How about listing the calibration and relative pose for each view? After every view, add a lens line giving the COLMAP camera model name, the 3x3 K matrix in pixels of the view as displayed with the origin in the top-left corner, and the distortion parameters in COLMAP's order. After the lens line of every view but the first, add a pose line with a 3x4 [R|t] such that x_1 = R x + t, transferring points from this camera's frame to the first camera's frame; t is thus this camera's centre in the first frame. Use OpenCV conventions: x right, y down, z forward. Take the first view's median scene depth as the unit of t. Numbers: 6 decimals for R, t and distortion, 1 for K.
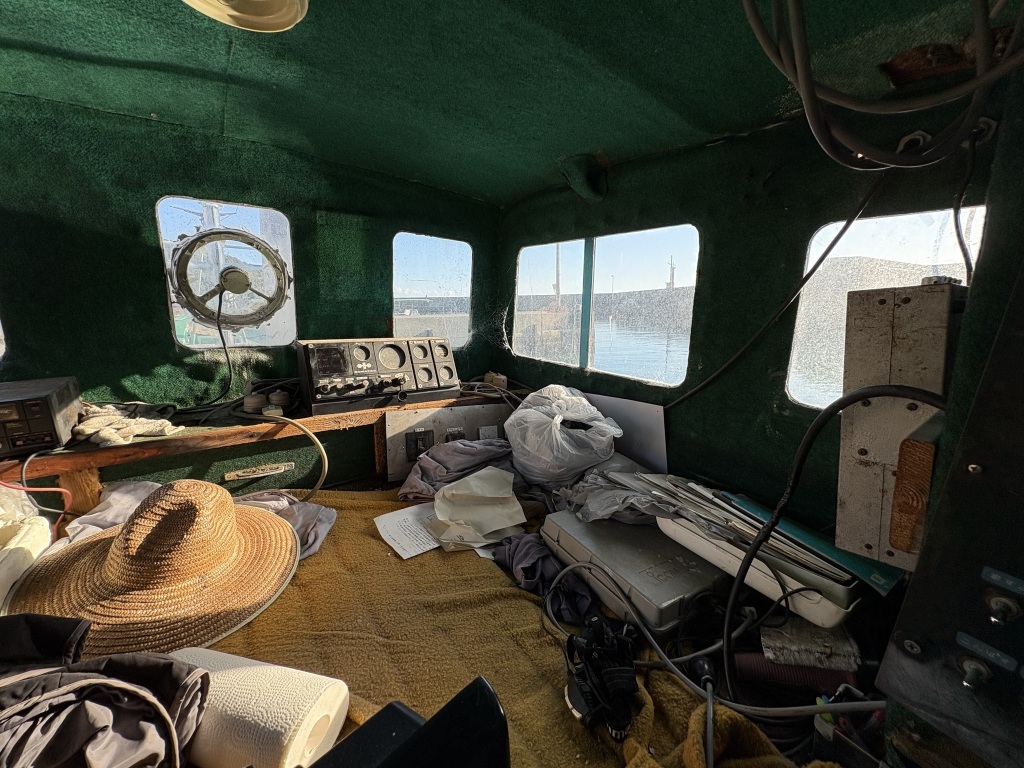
lens RADIAL K [[411.9, 0, 512.0], [0, 411.9, 384.0], [0, 0, 1]] dist [0.000652, 0.000340]
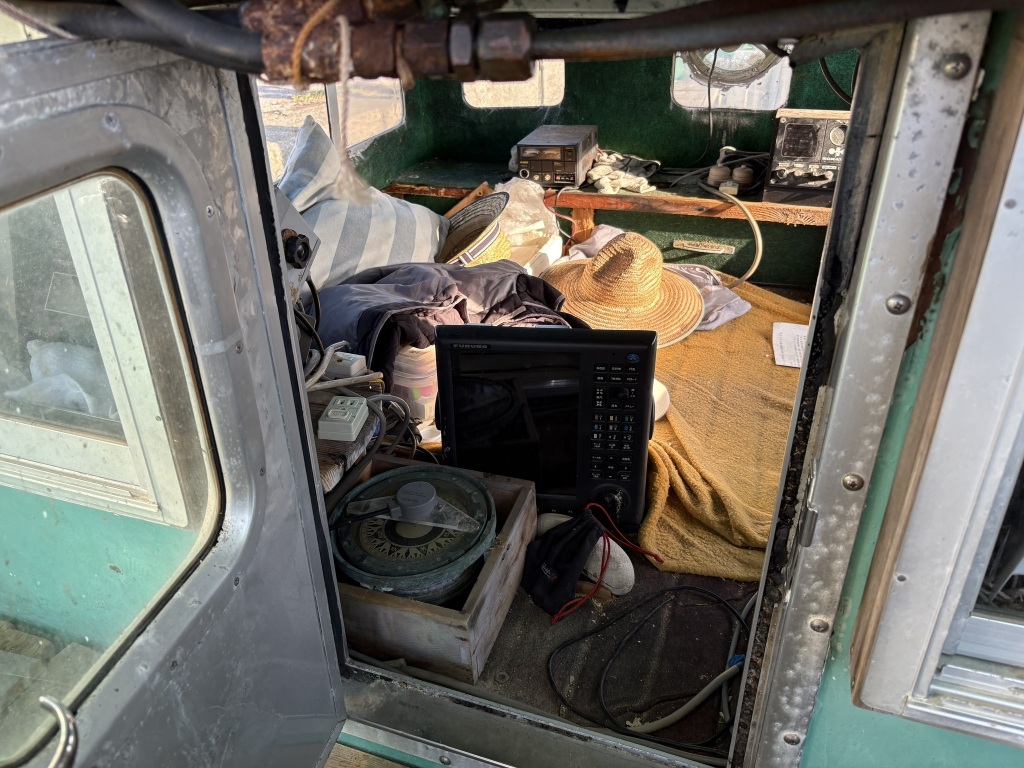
lens RADIAL K [[757.2, 0, 512.0], [0, 757.2, 384.0], [0, 0, 1]] dist [0.010870, 0.002679]
pose [[0.573932, 0.378467, -0.726199, 0.650227], [-0.129733, 0.917617, 0.375696, -0.126871], [0.808561, -0.121413, 0.575750, -0.527987]]
